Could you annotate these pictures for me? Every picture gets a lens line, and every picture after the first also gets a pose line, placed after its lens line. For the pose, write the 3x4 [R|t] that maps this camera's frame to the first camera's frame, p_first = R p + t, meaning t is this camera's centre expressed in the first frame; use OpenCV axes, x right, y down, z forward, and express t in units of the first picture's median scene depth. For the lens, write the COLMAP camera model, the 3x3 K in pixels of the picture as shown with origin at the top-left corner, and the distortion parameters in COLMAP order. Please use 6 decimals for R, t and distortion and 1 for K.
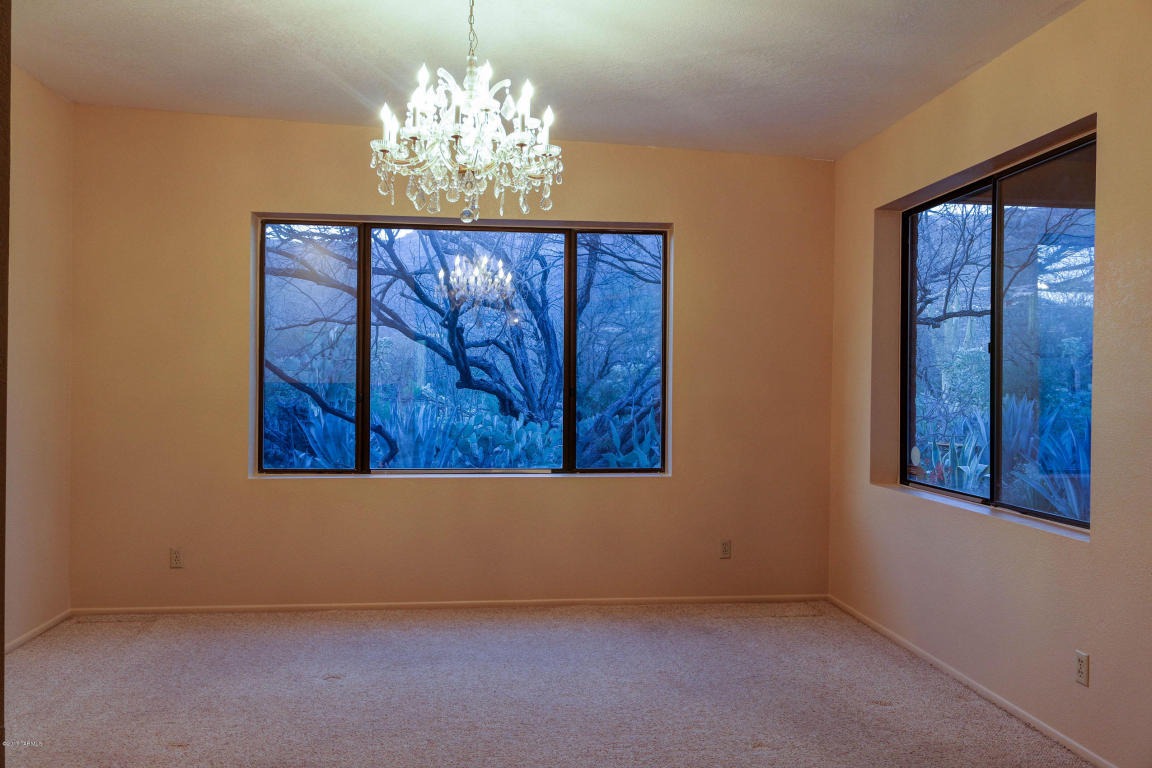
lens RADIAL K [[914.4, 0, 572.5], [0, 914.4, 384.0], [0, 0, 1]] dist [0.000612, -0.001793]
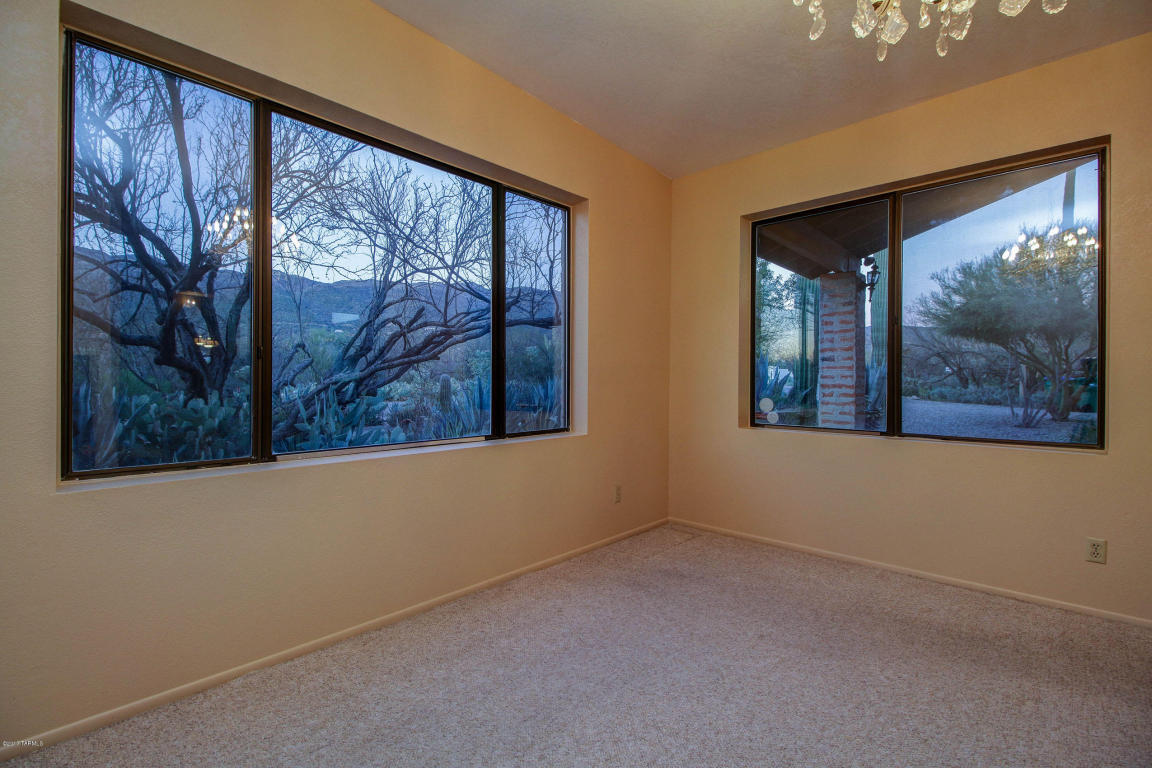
lens RADIAL K [[529.4, 0, 574.3], [0, 529.4, 380.2], [0, 0, 1]] dist [0.010036, -0.000772]
pose [[0.755167, -0.005362, 0.655511, -0.316326], [0.000399, 0.999970, 0.007720, 0.032799], [-0.655533, -0.005568, 0.755146, 0.544282]]
